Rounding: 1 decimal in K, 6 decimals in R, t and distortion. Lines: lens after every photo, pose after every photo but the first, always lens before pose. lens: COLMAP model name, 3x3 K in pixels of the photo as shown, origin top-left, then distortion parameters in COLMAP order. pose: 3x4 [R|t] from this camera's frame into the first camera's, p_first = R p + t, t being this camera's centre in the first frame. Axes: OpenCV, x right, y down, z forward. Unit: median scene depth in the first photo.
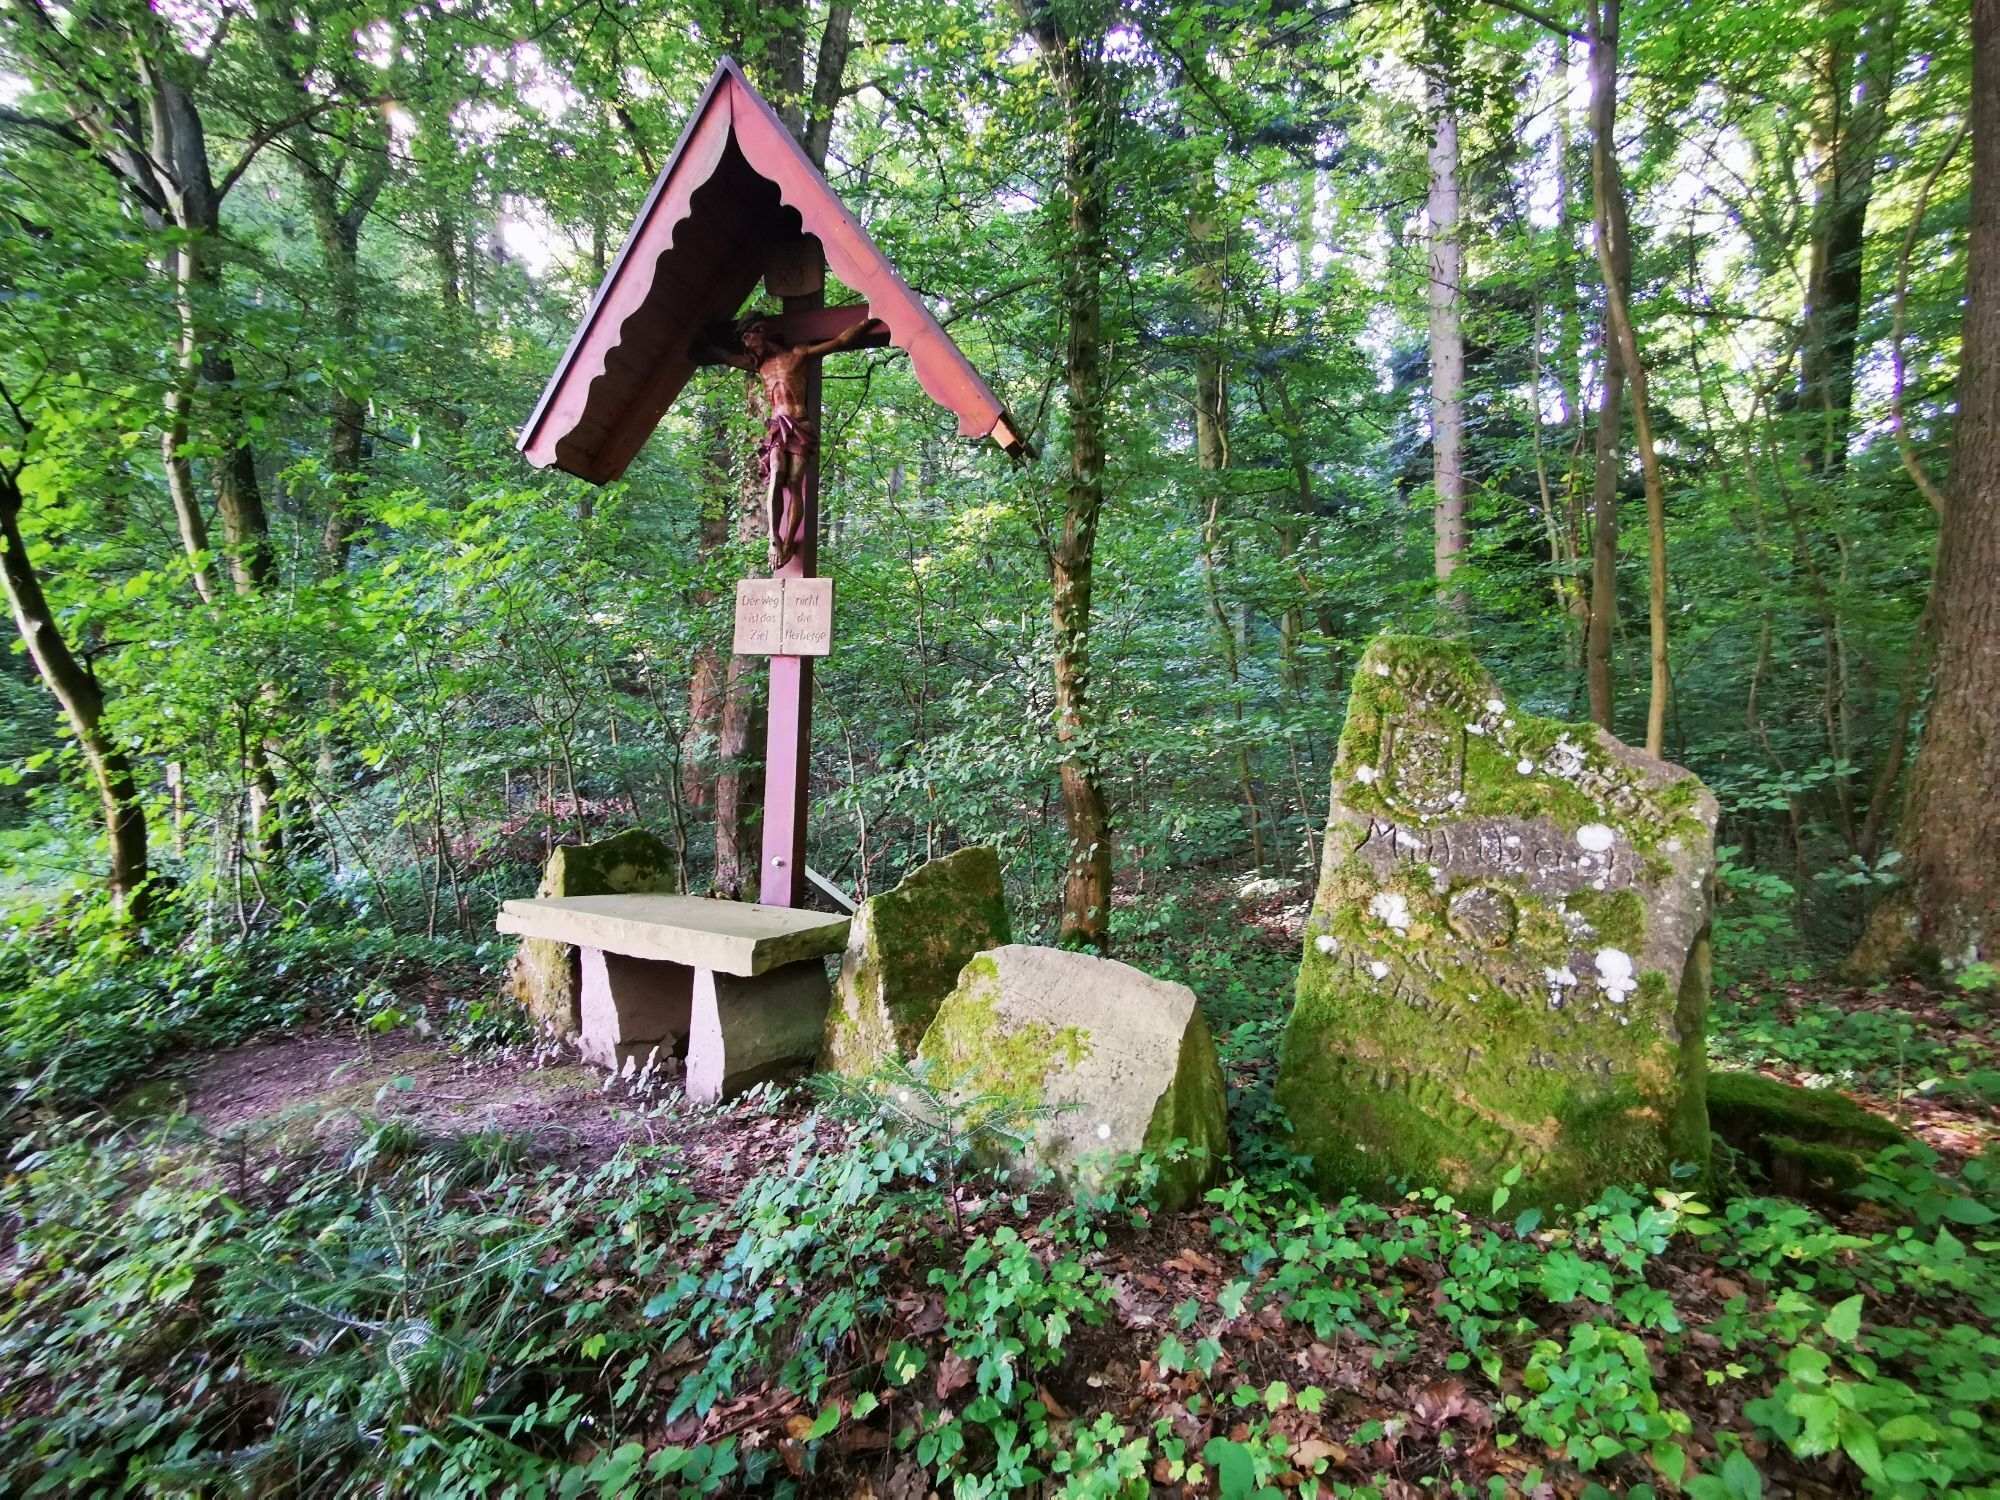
lens RADIAL K [[1080.2, 0, 1000.0], [0, 1080.2, 750.0], [0, 0, 1]] dist [0.002522, 0.001911]
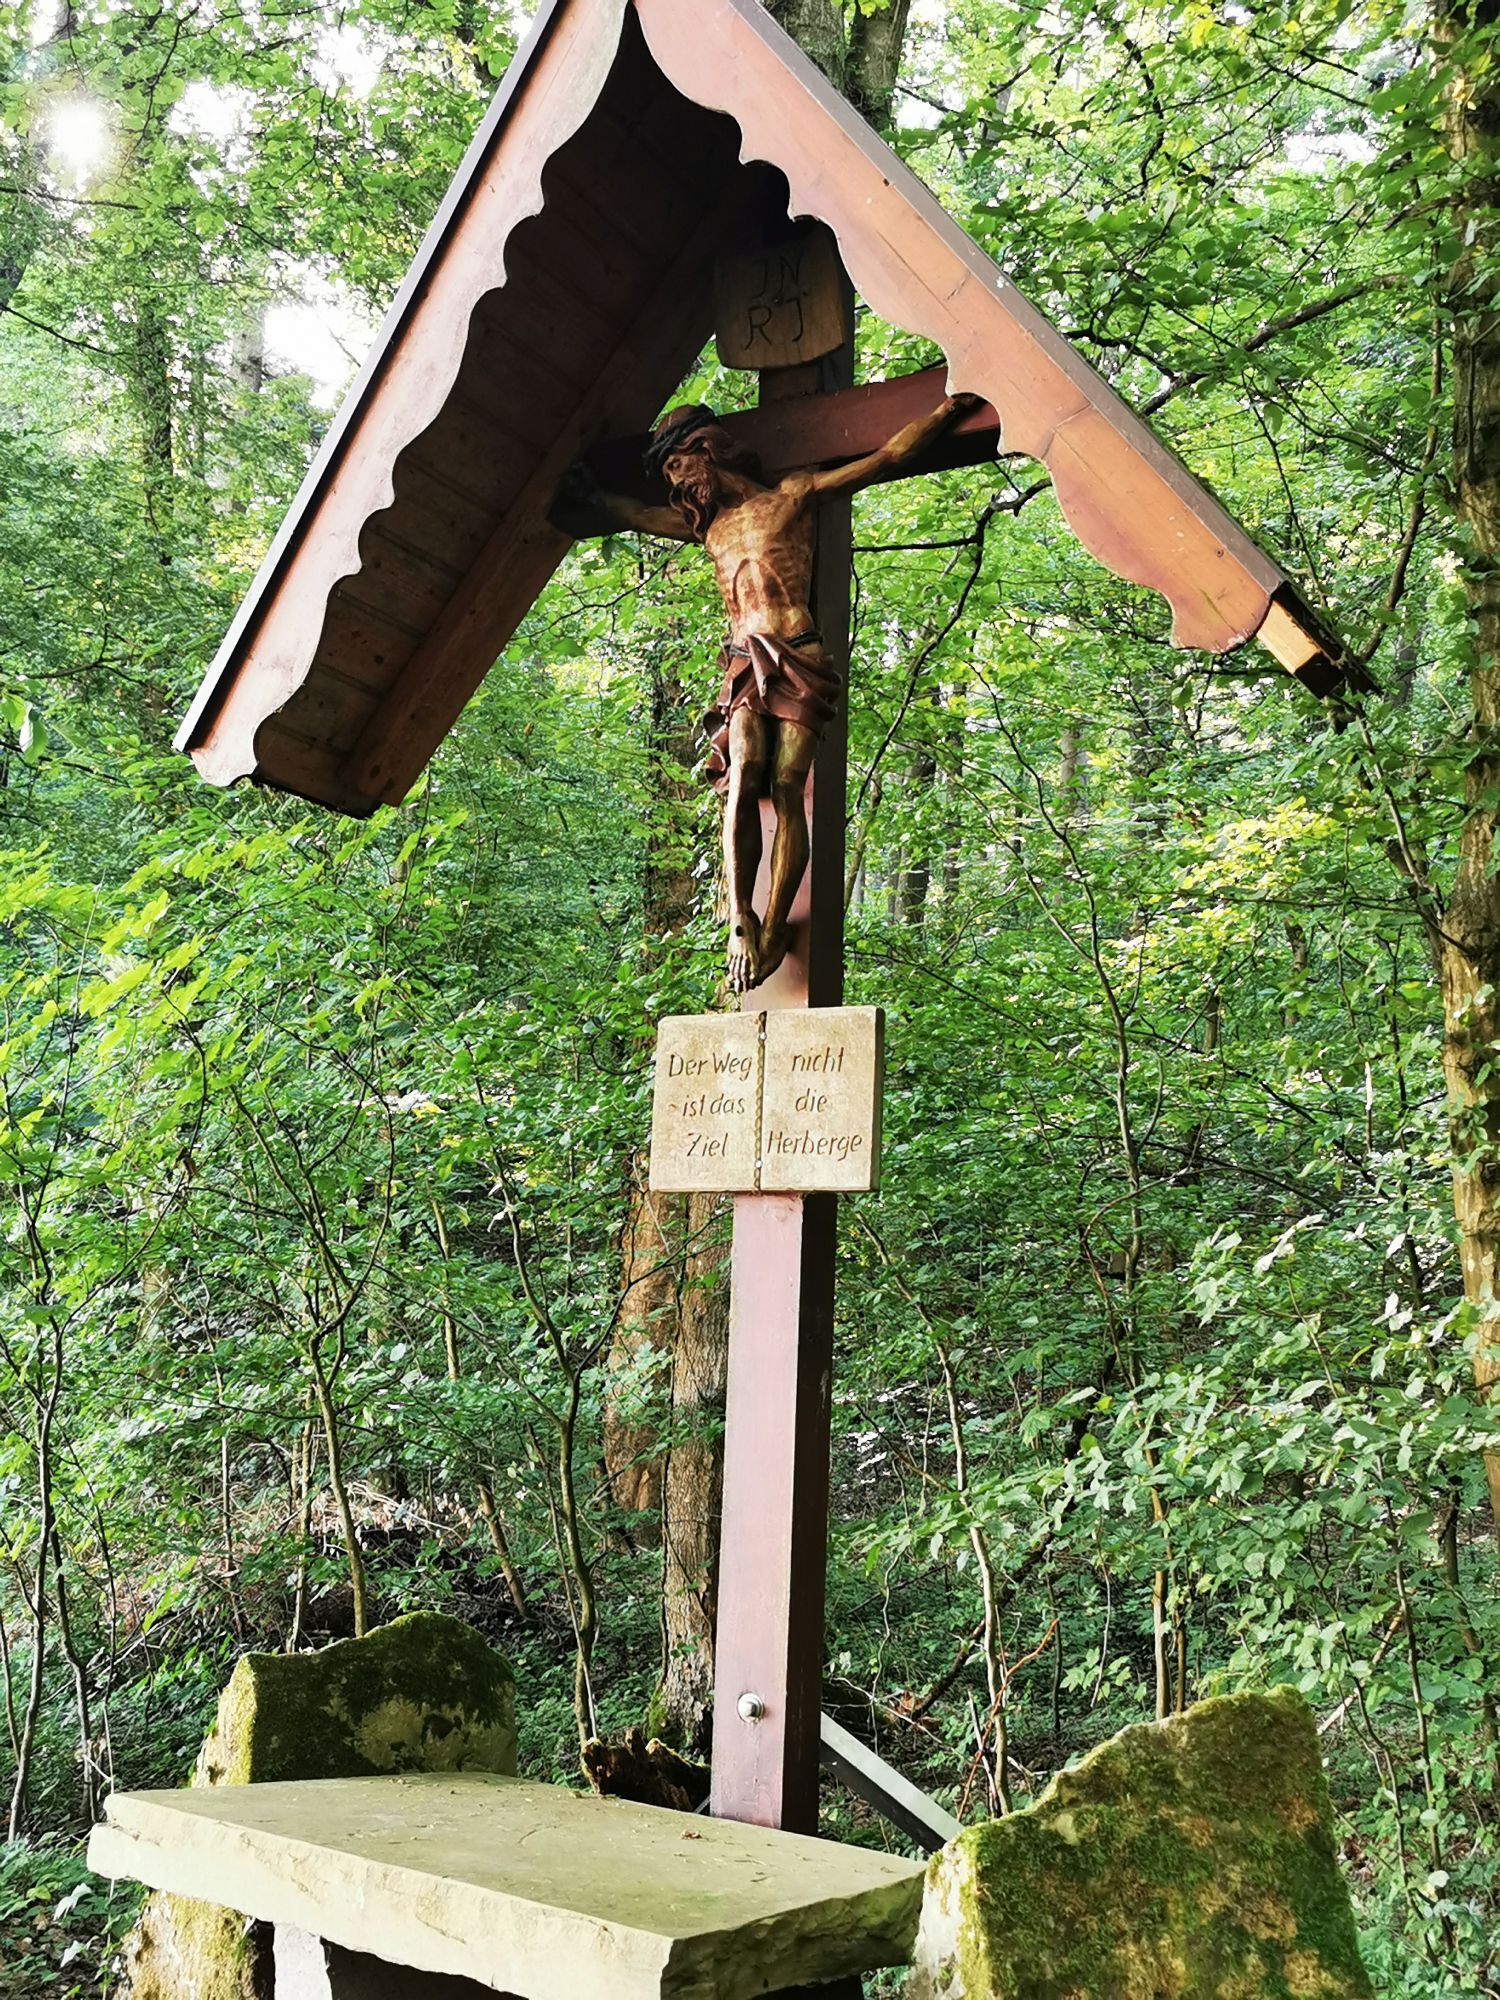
lens RADIAL K [[2366.7, 0, 750.0], [0, 2366.7, 1000.0], [0, 0, 1]] dist [0.045240, -0.019236]
pose [[0.970454, -0.035647, -0.238637, 0.017554], [-0.000197, 0.988909, -0.148522, -0.031048], [0.241284, 0.144181, 0.959684, 0.138298]]
